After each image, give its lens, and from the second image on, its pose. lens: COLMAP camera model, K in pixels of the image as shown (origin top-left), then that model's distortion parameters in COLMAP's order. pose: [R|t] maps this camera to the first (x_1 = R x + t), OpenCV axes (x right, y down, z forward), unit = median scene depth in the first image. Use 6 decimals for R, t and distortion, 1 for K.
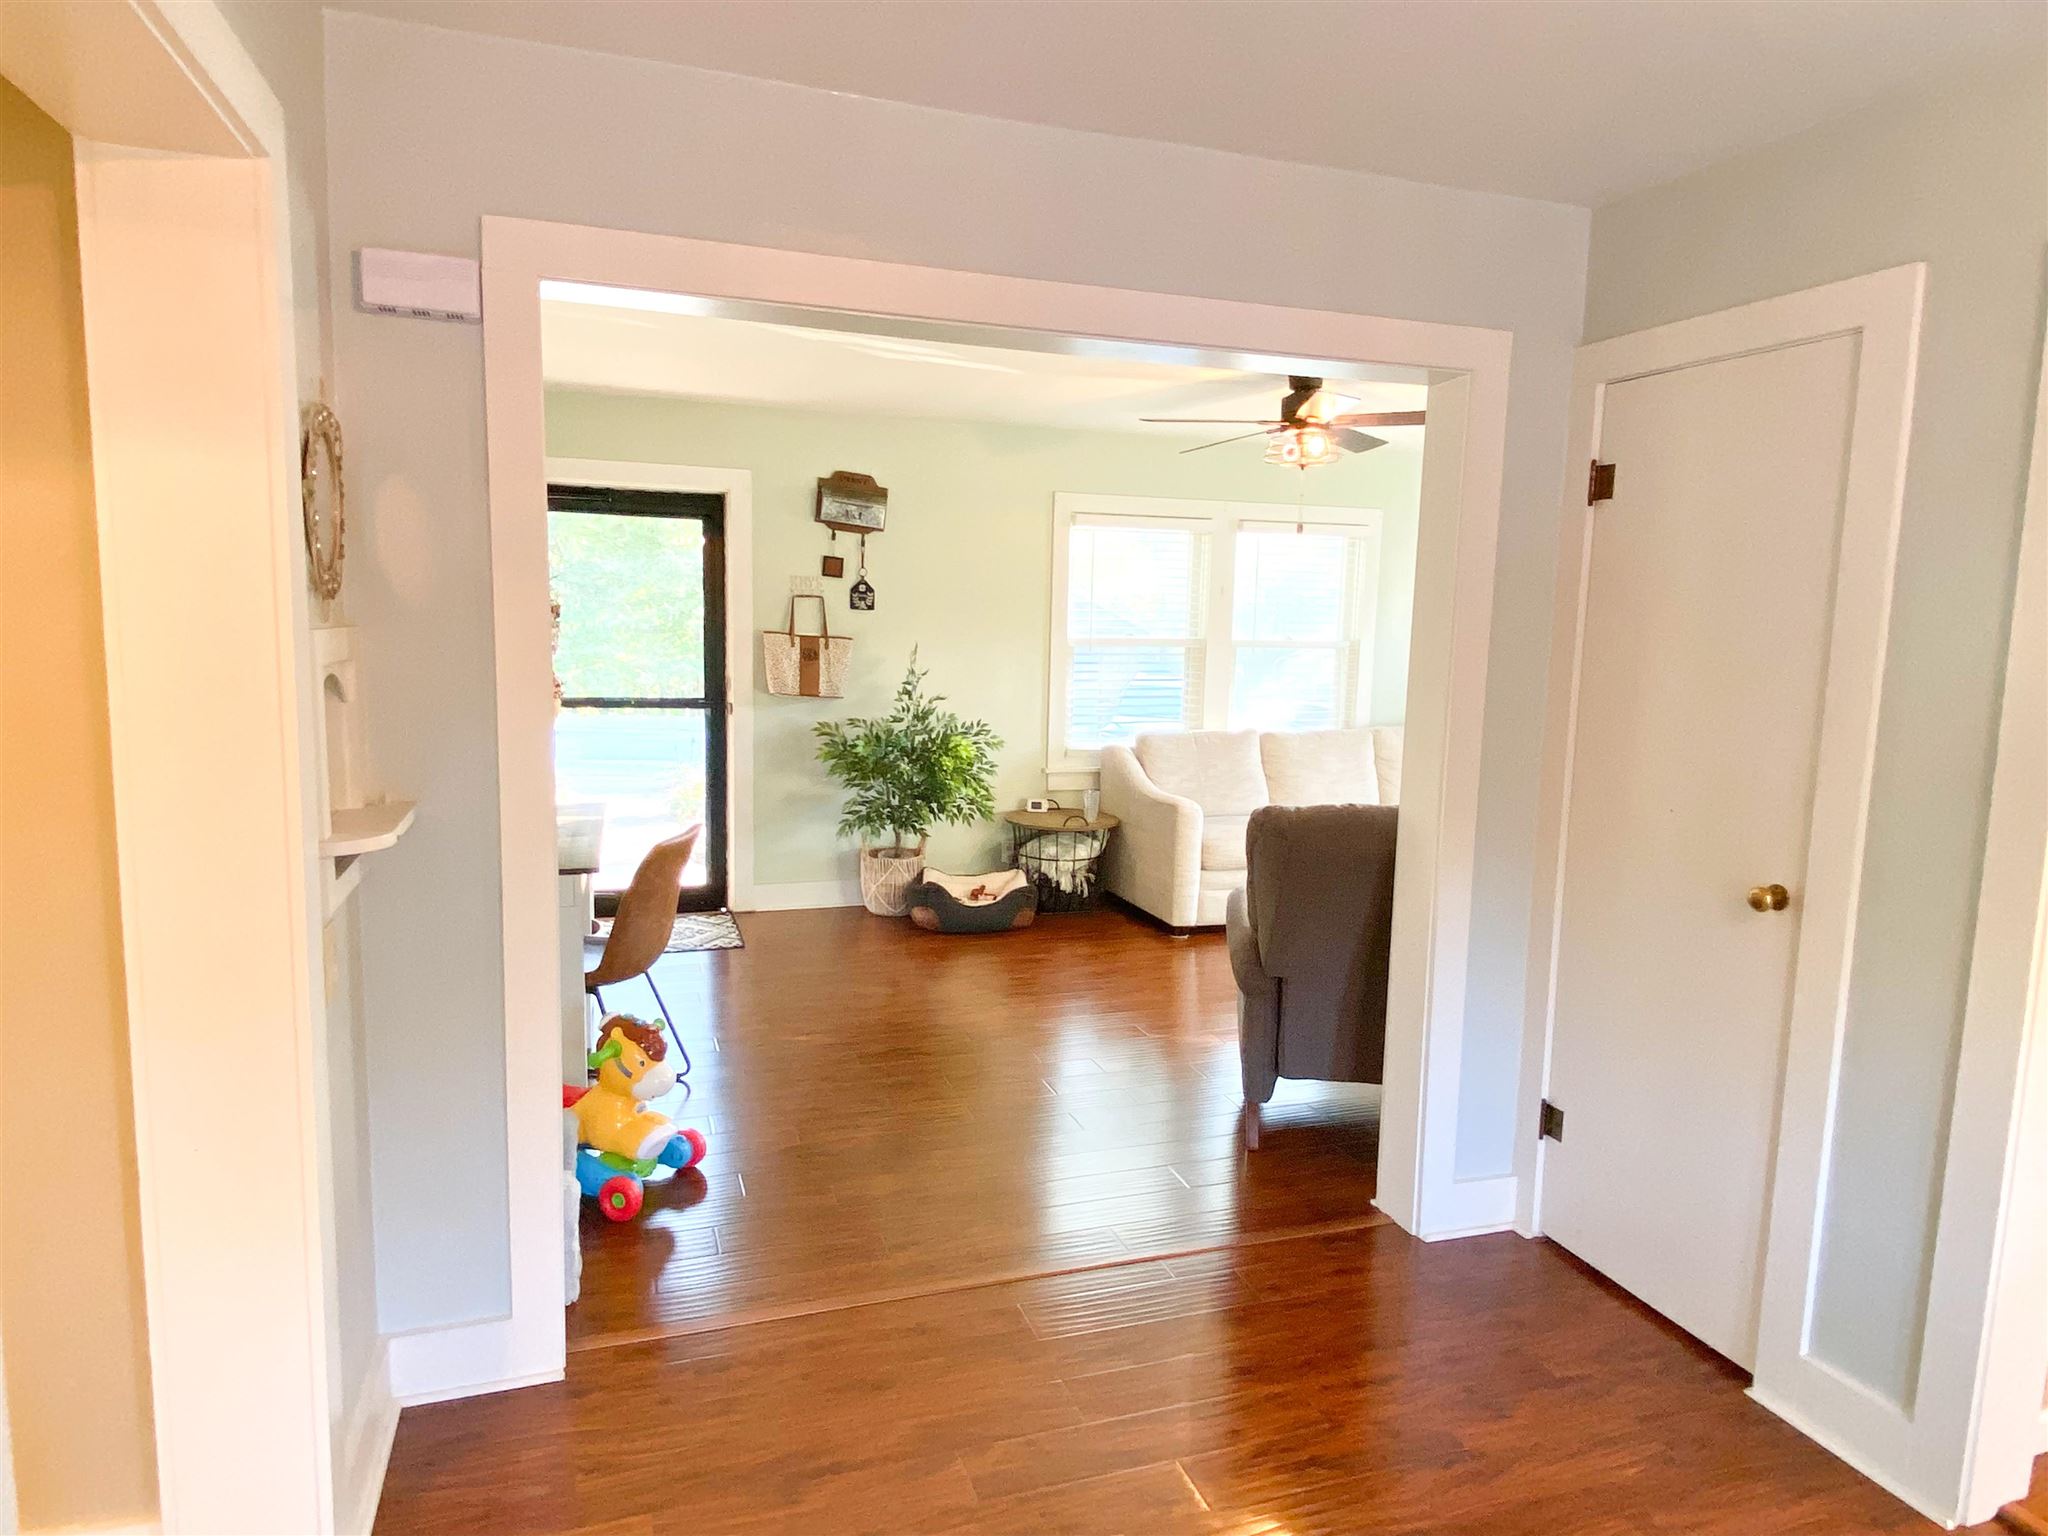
lens RADIAL K [[1238.9, 0, 1024.0], [0, 1238.9, 768.0], [0, 0, 1]] dist [0.090411, -0.000026]
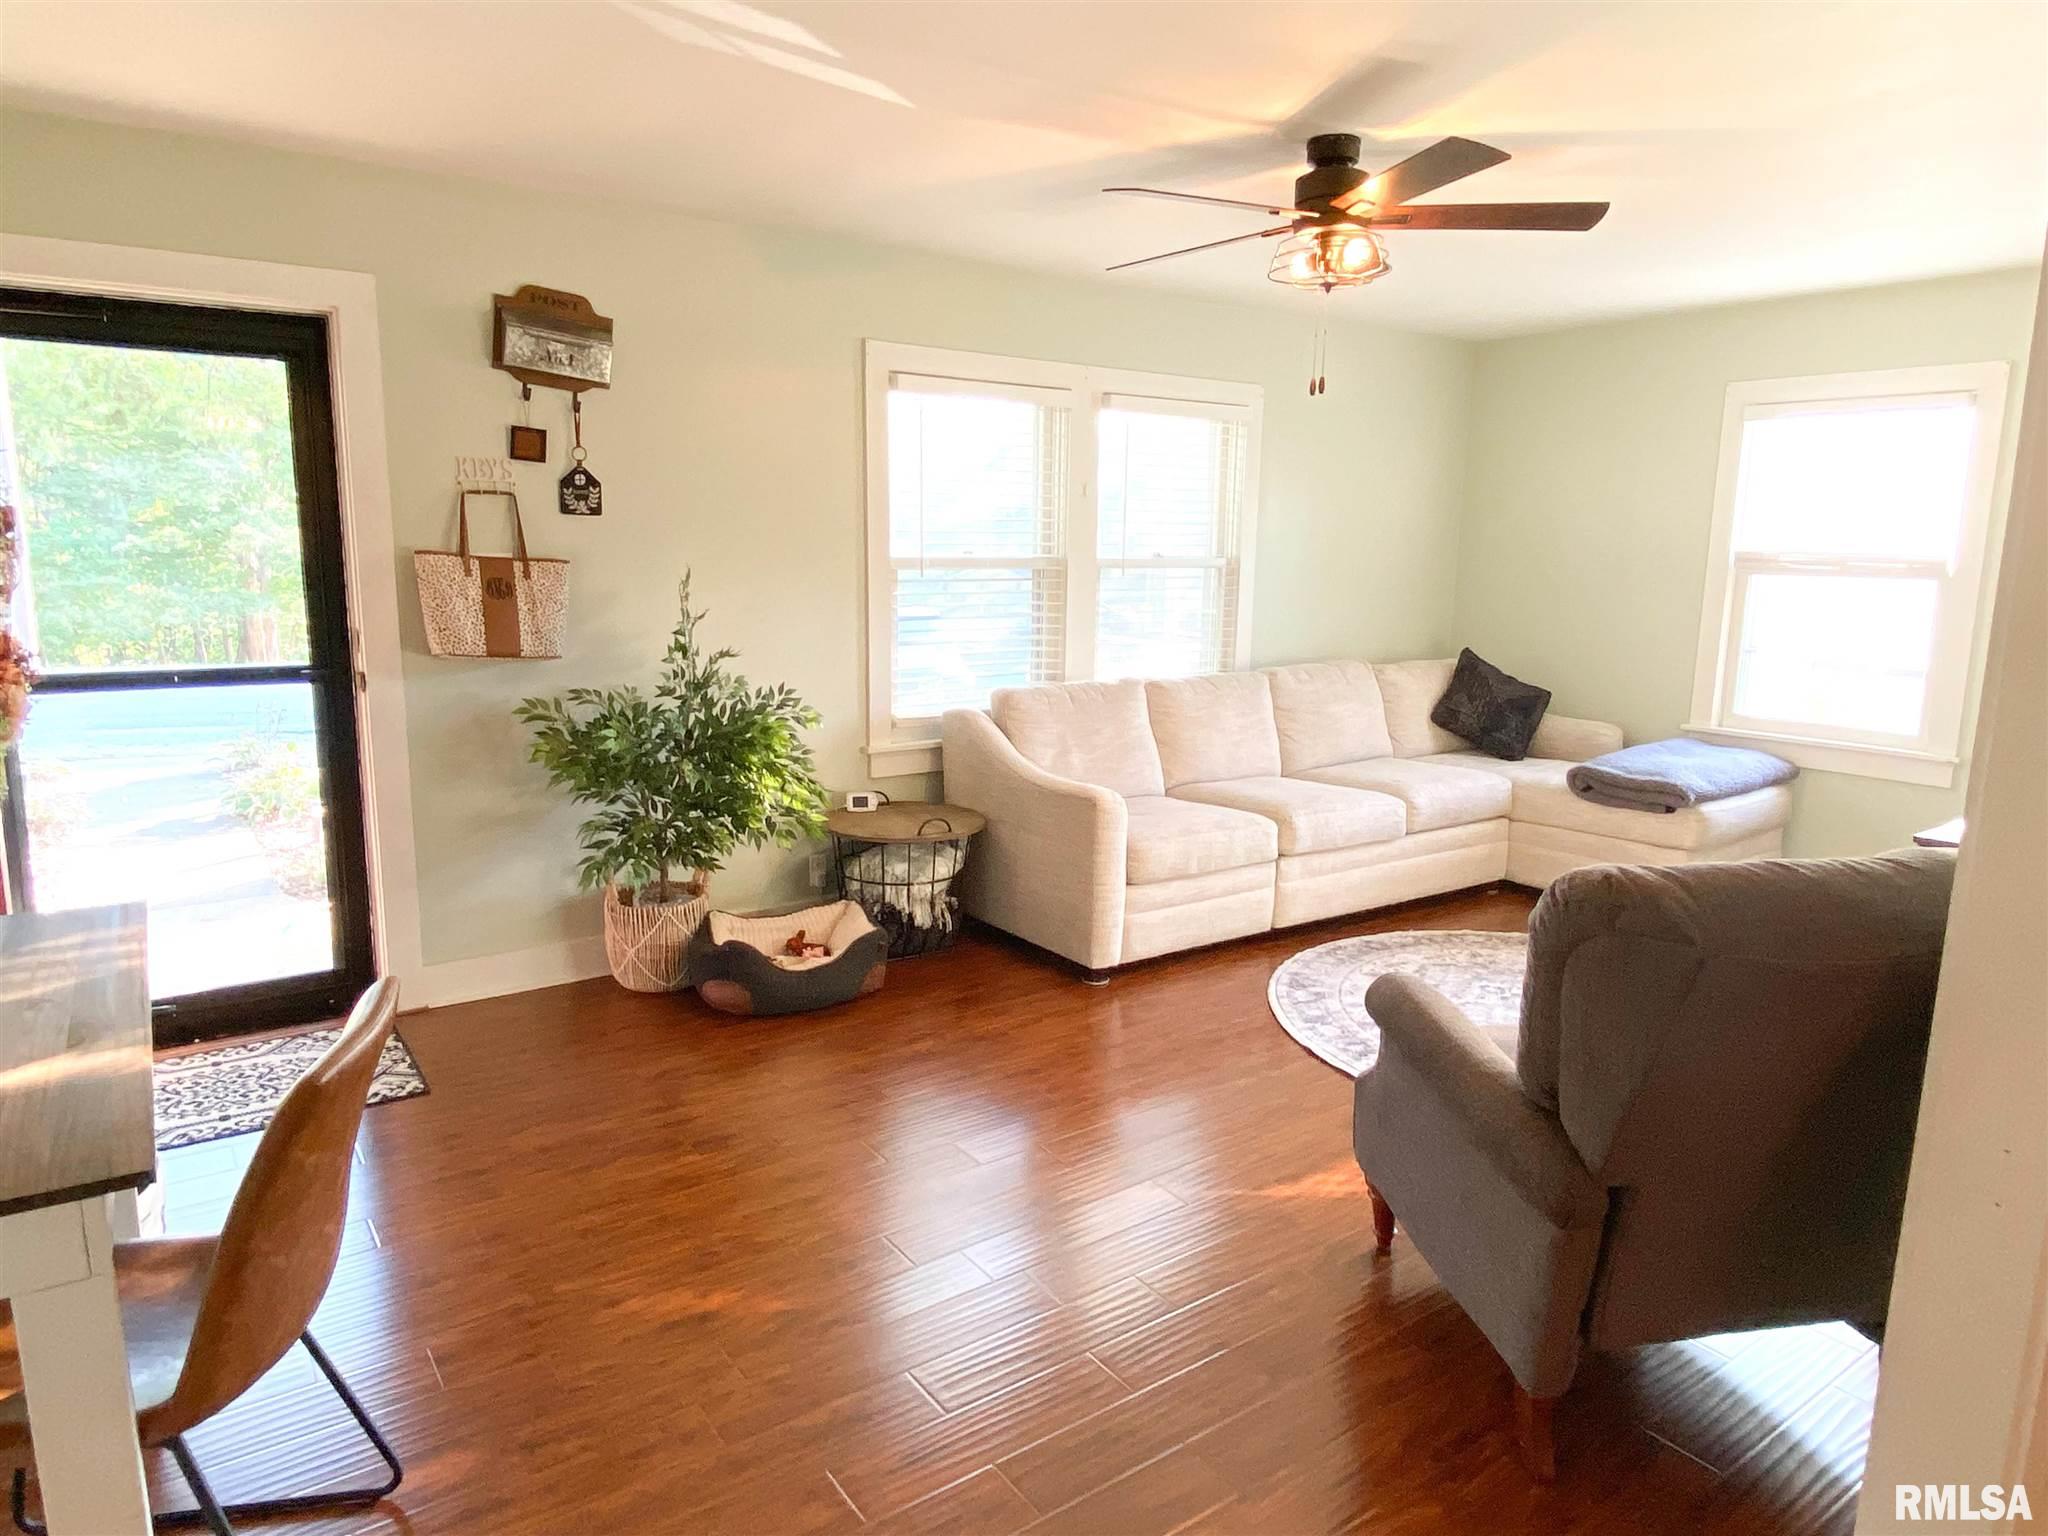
lens RADIAL K [[1274.5, 0, 1024.0], [0, 1274.5, 768.0], [0, 0, 1]] dist [0.090513, -0.116971]
pose [[0.958616, -0.059013, 0.278518, -0.105777], [0.042509, 0.996984, 0.064935, -0.033103], [-0.281509, -0.050408, 0.958234, 0.310442]]
